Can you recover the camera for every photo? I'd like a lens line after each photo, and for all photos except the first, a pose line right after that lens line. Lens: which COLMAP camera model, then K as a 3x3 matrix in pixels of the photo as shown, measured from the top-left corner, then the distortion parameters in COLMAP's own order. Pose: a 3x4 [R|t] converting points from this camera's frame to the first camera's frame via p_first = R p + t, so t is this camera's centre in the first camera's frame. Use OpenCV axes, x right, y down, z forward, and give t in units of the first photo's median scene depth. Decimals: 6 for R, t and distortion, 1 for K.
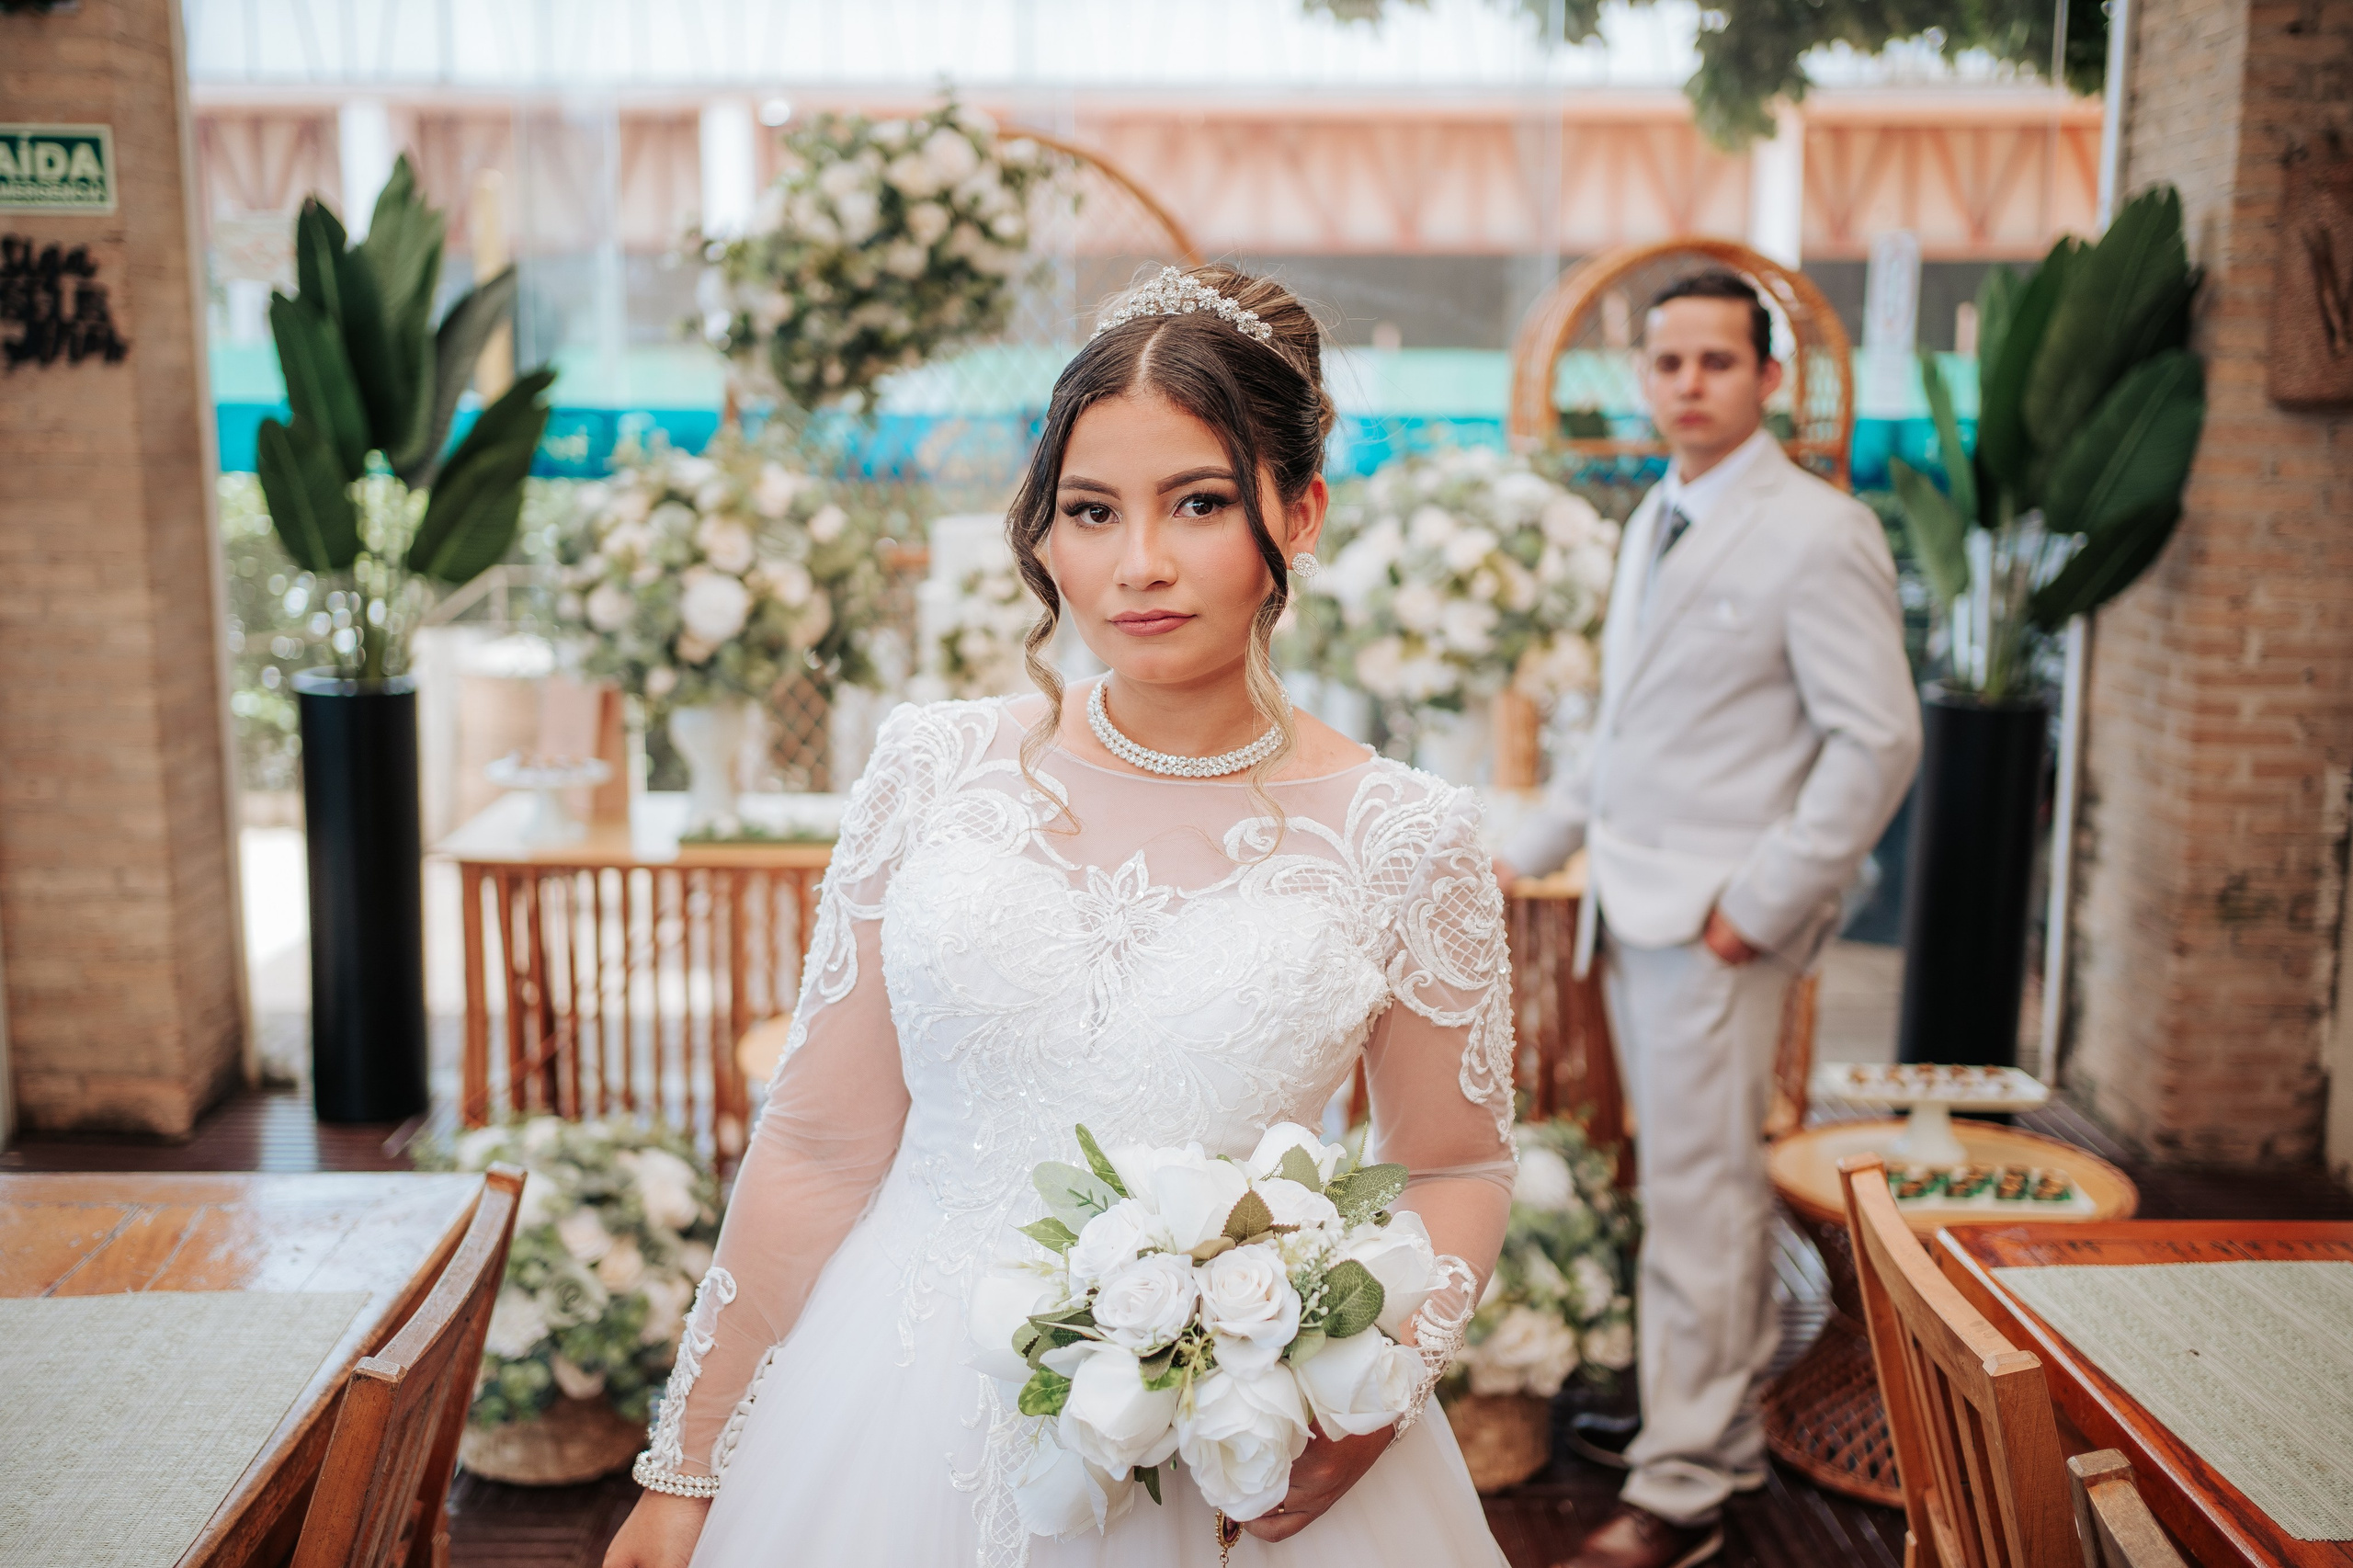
lens RADIAL K [[2365.6, 0, 1176.5], [0, 2365.6, 784.0], [0, 0, 1]] dist [-0.011125, -0.002306]
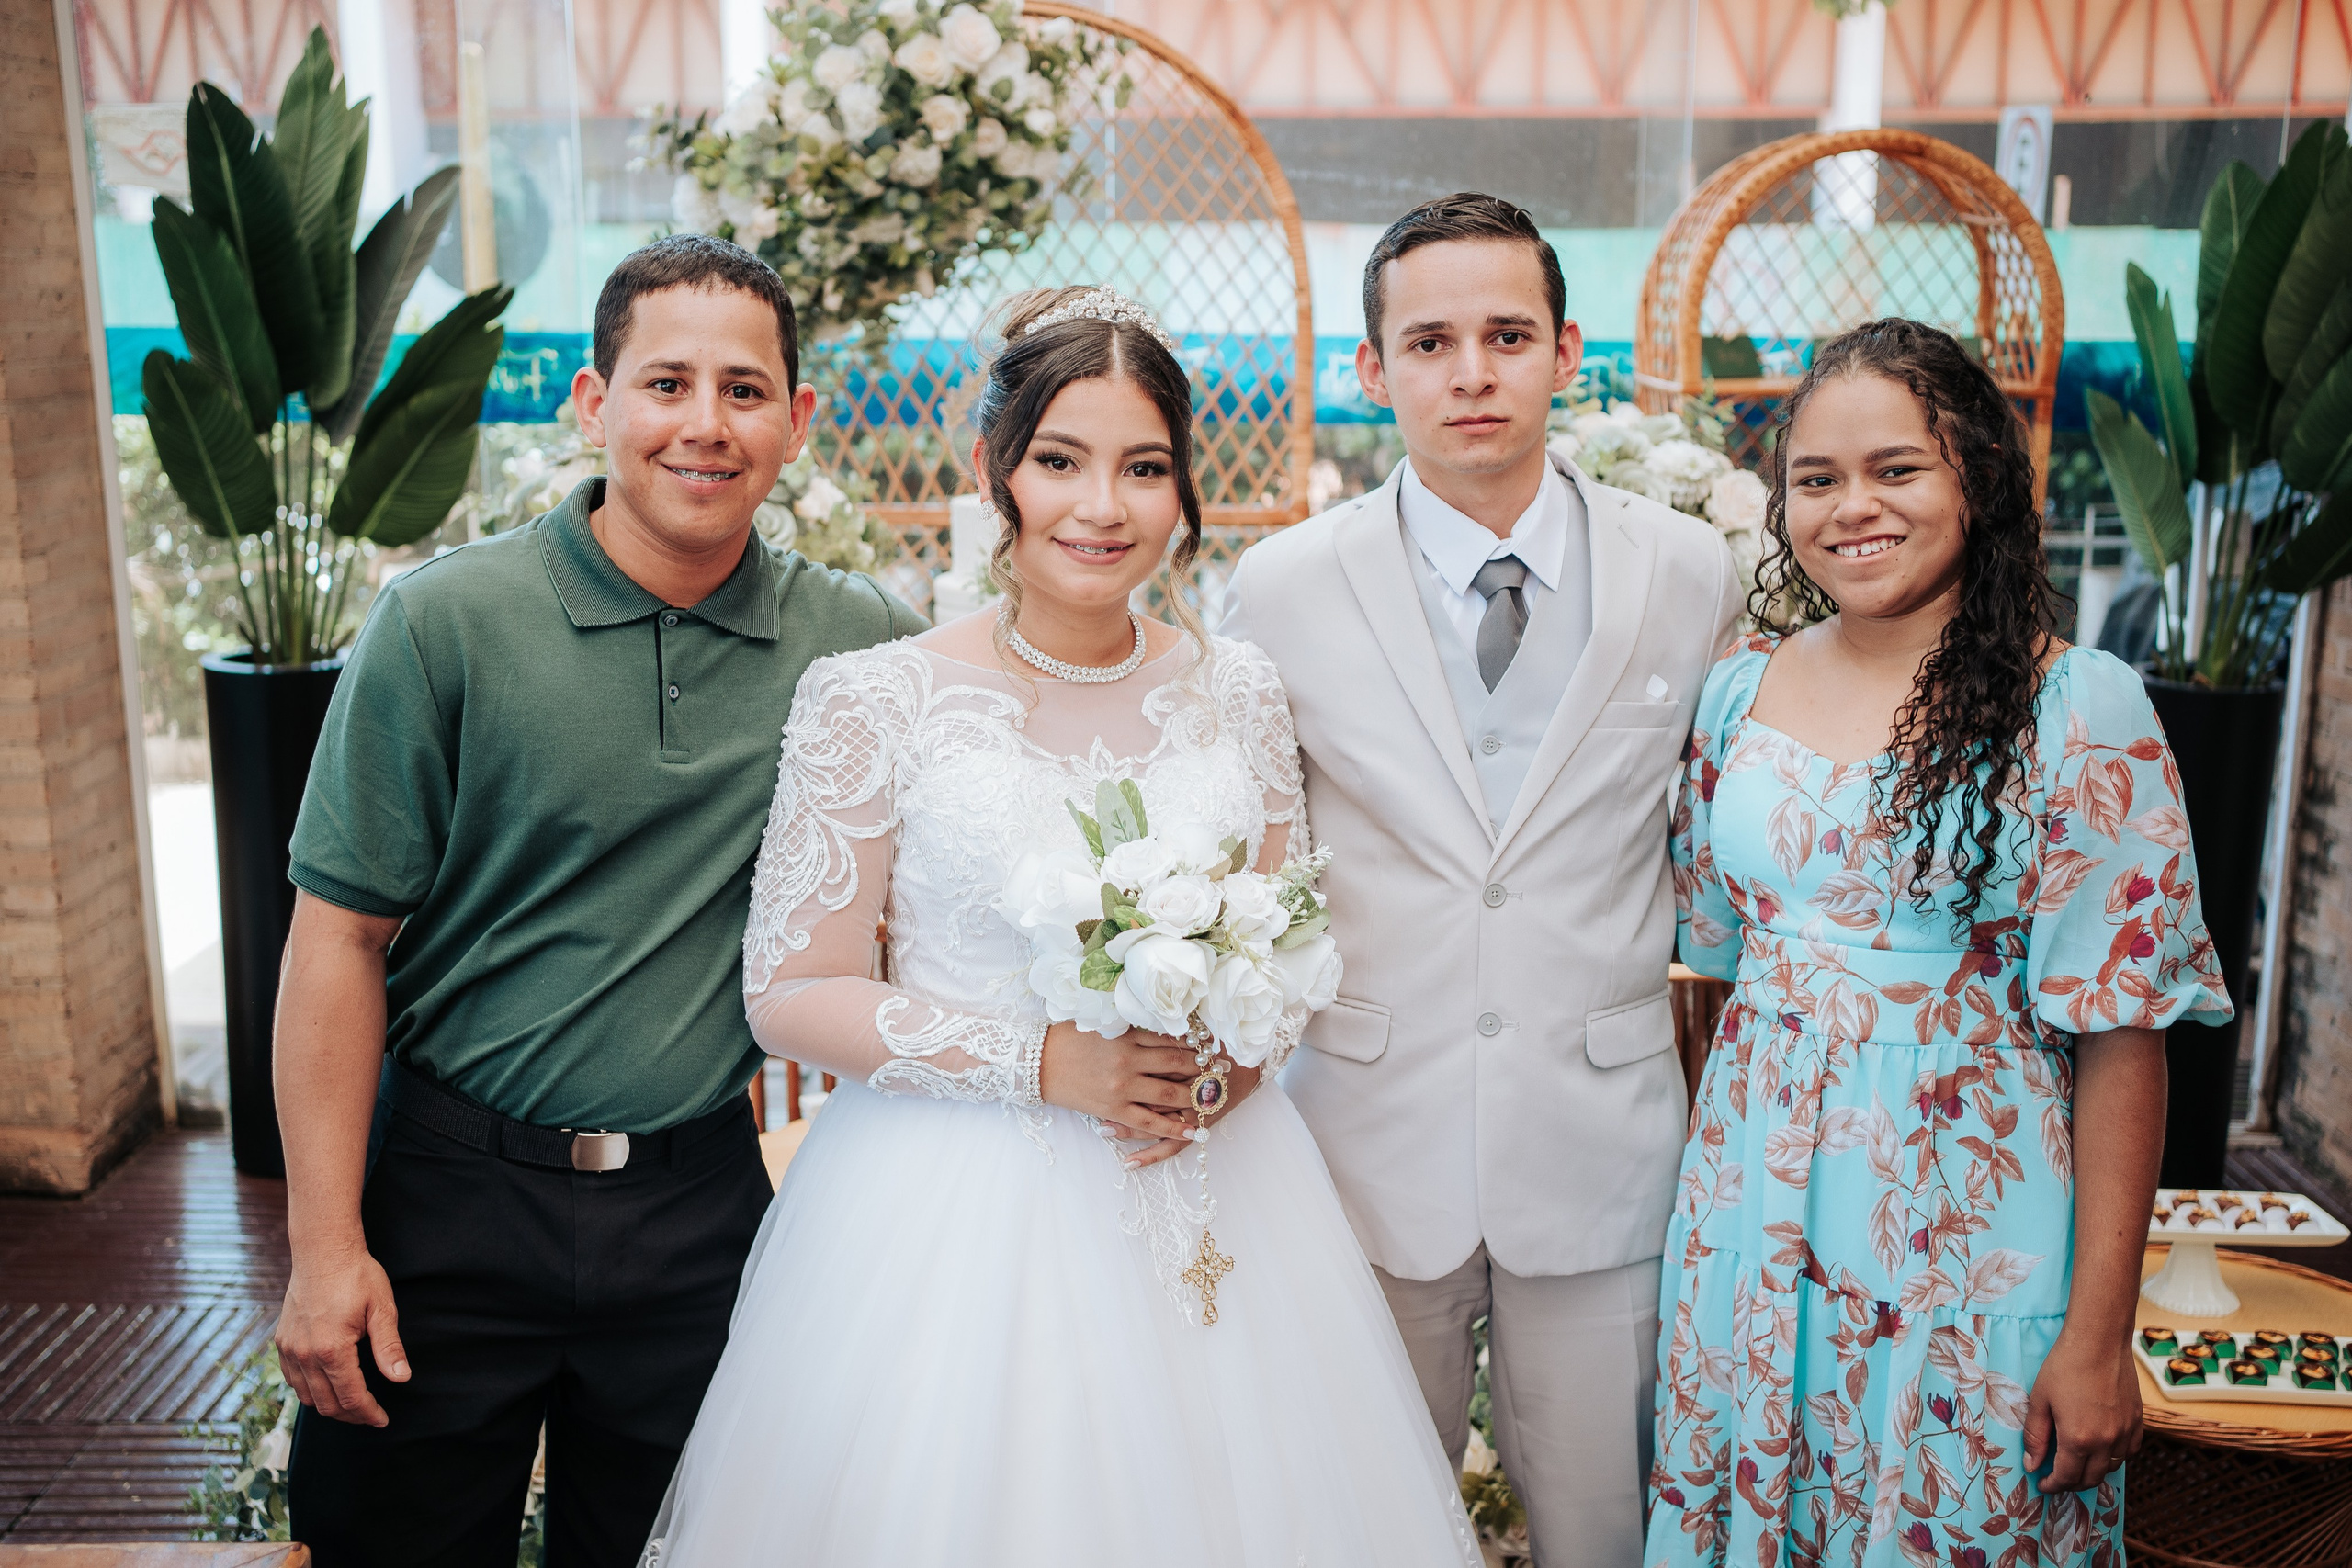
lens RADIAL K [[2413.3, 0, 1171.5], [0, 2413.3, 774.1], [0, 0, 1]] dist [0.008713, 0.017137]
pose [[0.999809, 0.002381, -0.019373, -0.007970], [-0.001555, 0.999093, 0.042549, -0.041747], [0.019457, -0.042511, 0.998907, 0.138824]]
